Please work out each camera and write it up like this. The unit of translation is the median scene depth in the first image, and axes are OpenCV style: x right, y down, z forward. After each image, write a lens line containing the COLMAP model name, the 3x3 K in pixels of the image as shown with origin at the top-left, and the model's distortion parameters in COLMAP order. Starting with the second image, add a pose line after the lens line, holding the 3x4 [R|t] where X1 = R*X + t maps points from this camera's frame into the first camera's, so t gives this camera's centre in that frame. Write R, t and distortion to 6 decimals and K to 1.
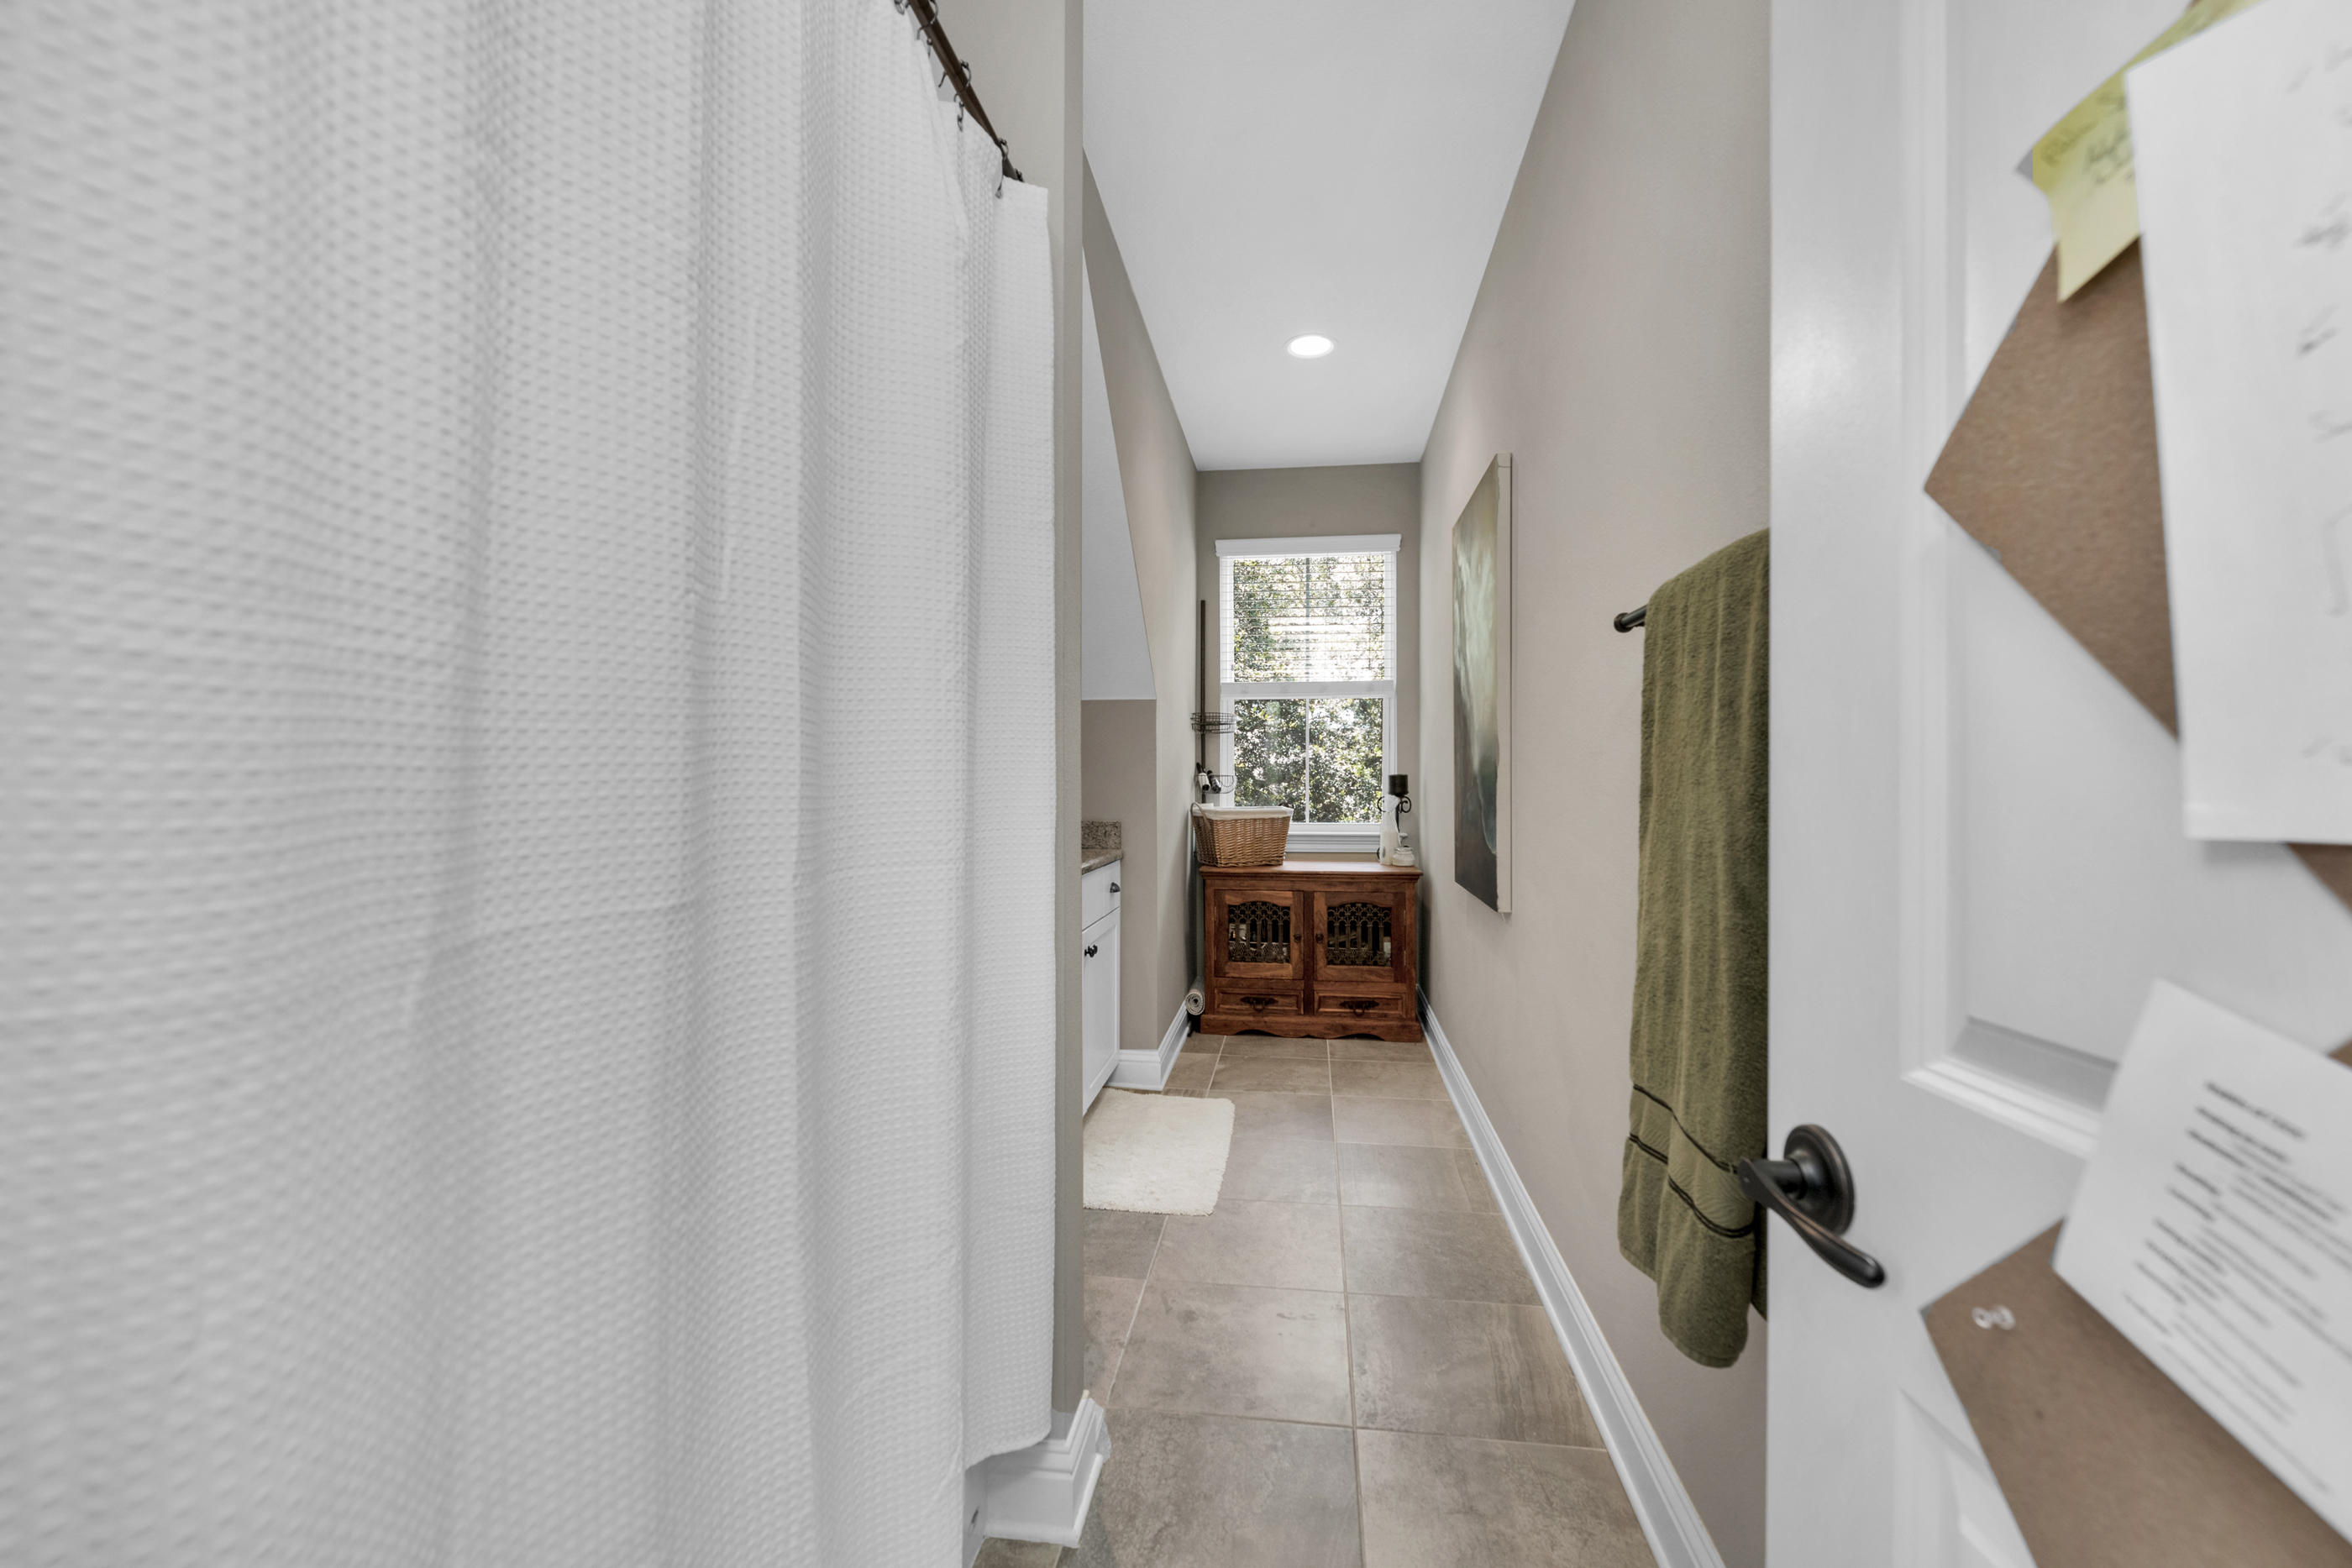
lens RADIAL K [[964.8, 0, 1177.4], [0, 964.8, 782.7], [0, 0, 1]] dist [0.000660, -0.002804]
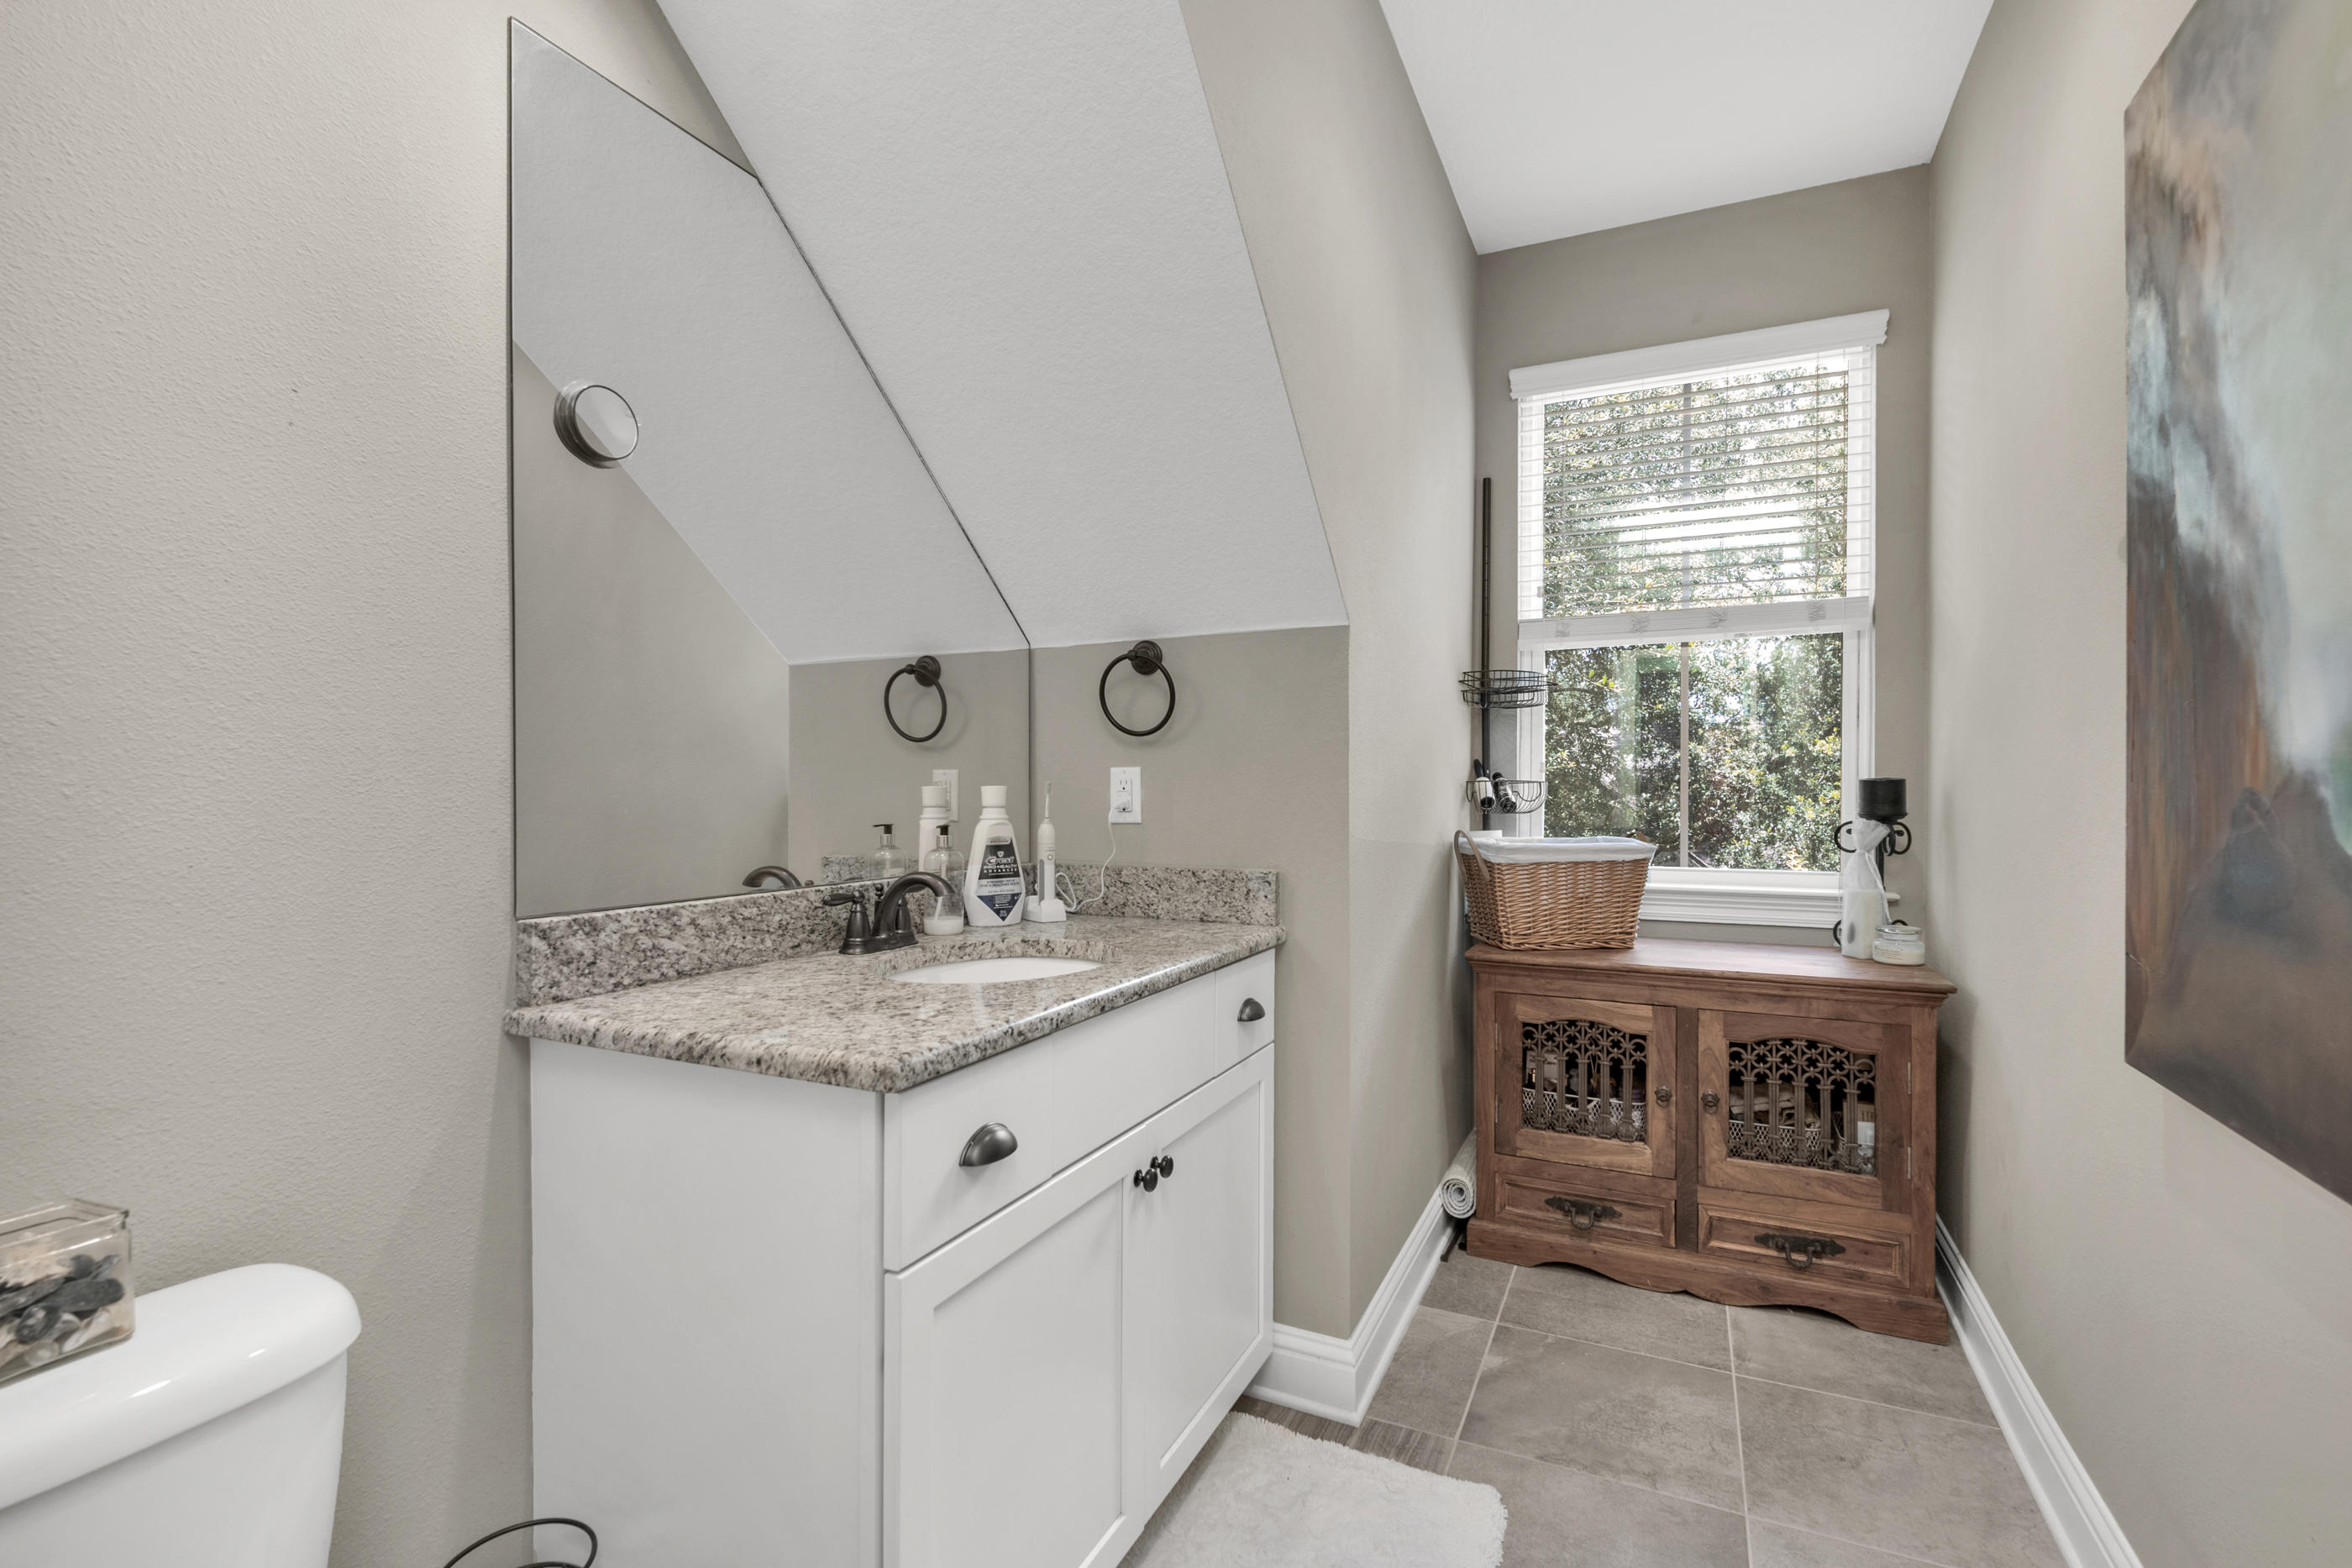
lens RADIAL K [[1064.5, 0, 1172.2], [0, 1064.5, 798.7], [0, 0, 1]] dist [0.001343, -0.000509]
pose [[0.952163, 0.003507, -0.305572, 0.047932], [-0.001689, 0.999979, 0.006214, -0.000862], [0.305588, -0.005401, 0.952149, 0.378822]]
